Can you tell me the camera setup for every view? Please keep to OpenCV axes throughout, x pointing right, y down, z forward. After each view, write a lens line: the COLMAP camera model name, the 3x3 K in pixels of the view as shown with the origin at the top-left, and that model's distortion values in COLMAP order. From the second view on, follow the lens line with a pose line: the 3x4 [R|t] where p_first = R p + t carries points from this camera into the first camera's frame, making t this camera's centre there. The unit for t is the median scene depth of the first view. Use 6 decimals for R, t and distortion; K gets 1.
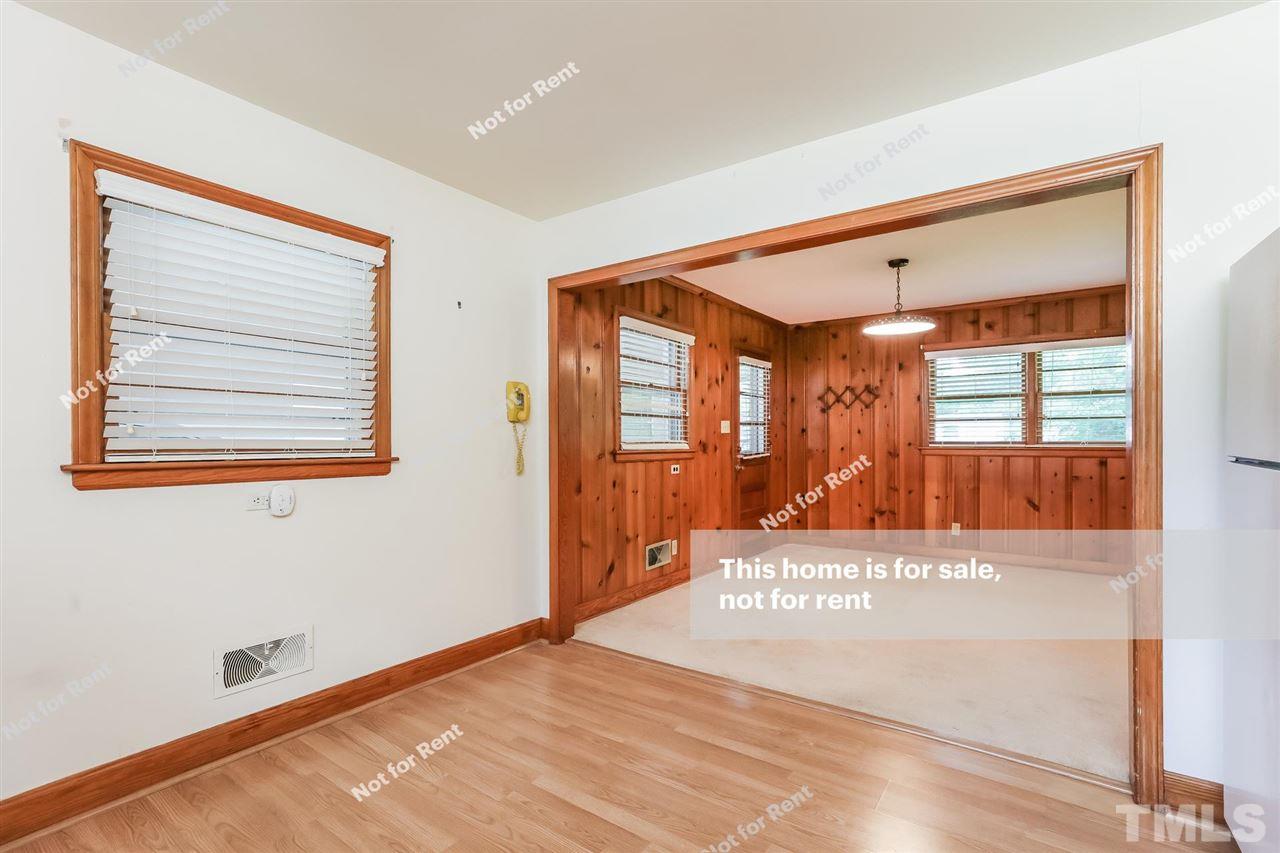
lens RADIAL K [[615.4, 0, 631.3], [0, 615.4, 429.7], [0, 0, 1]] dist [-0.001722, 0.001149]
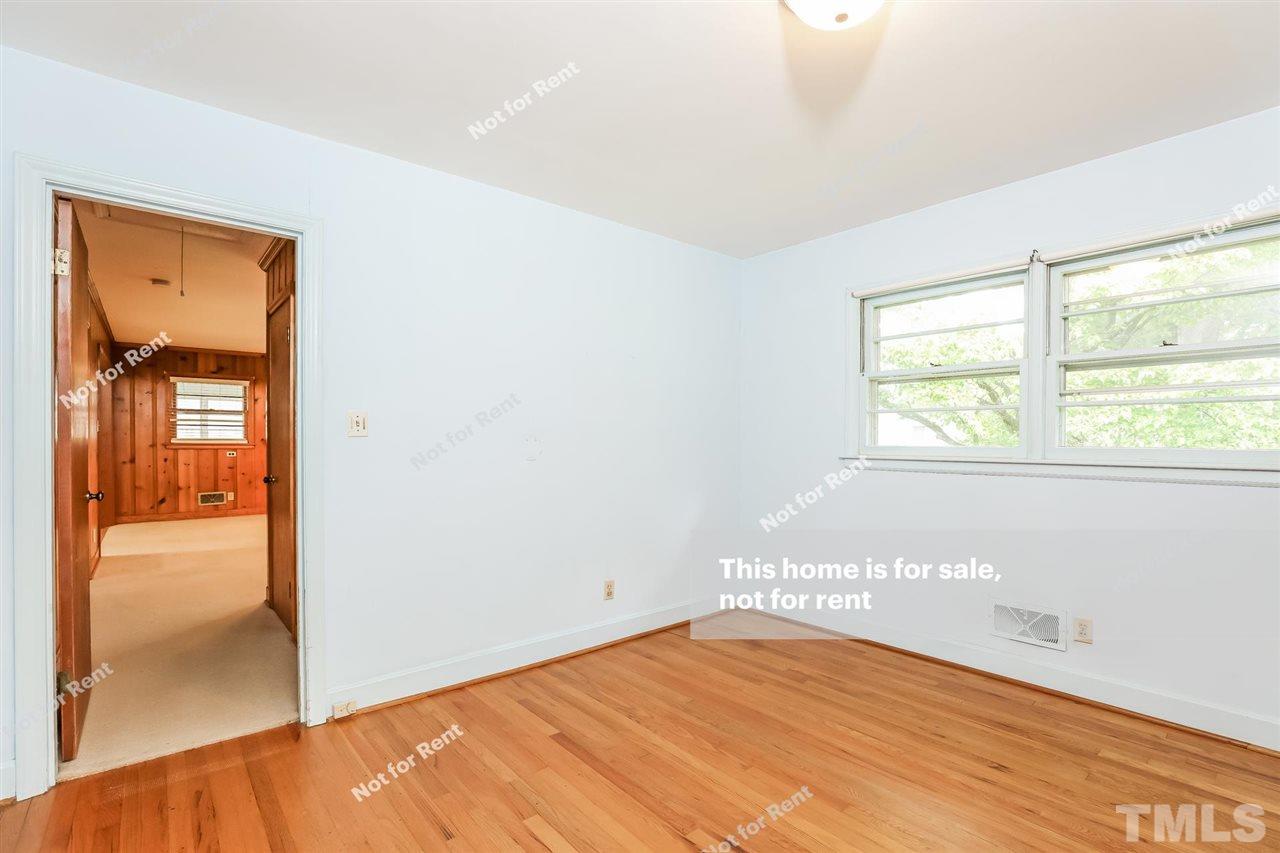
lens RADIAL K [[615.4, 0, 648.0], [0, 615.4, 444.6], [0, 0, 1]] dist [-0.001722, 0.001149]
pose [[0.963177, -0.006429, -0.268791, 1.577815], [0.009168, 0.999918, 0.008937, 0.026965], [0.268711, -0.011072, 0.963157, -0.400986]]
